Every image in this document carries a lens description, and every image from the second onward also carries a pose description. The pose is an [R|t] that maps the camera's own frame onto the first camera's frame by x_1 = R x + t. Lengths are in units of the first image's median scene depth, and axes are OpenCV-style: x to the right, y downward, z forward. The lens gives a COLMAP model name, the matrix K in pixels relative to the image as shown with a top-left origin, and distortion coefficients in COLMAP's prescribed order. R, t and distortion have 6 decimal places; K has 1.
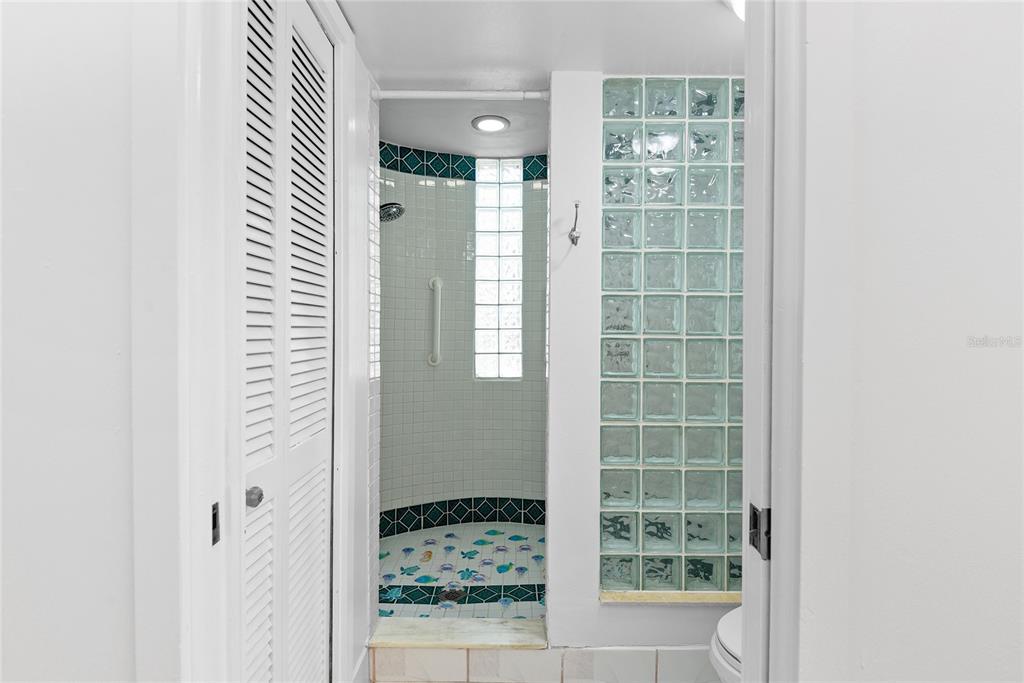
lens RADIAL K [[479.1, 0, 504.6], [0, 479.1, 336.5], [0, 0, 1]] dist [0.013052, -0.005328]
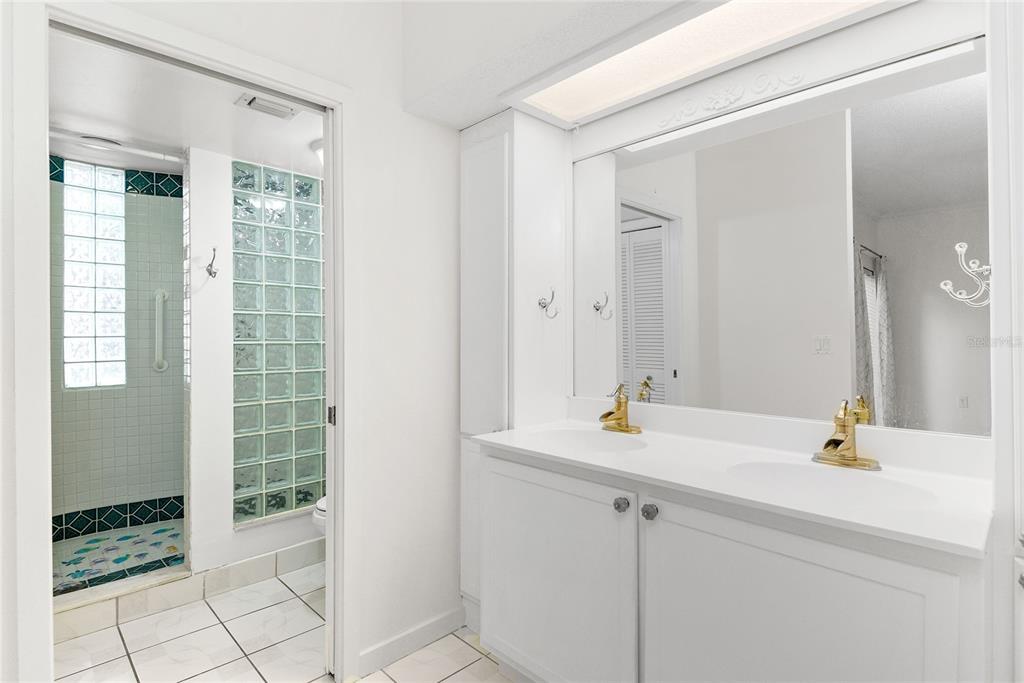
lens RADIAL K [[494.3, 0, 510.2], [0, 494.3, 337.9], [0, 0, 1]] dist [0.019675, -0.005786]
pose [[0.702239, -0.008029, 0.711896, -0.260123], [0.013235, 0.999911, -0.001778, -0.001132], [-0.711818, 0.010671, 0.702283, -0.586816]]
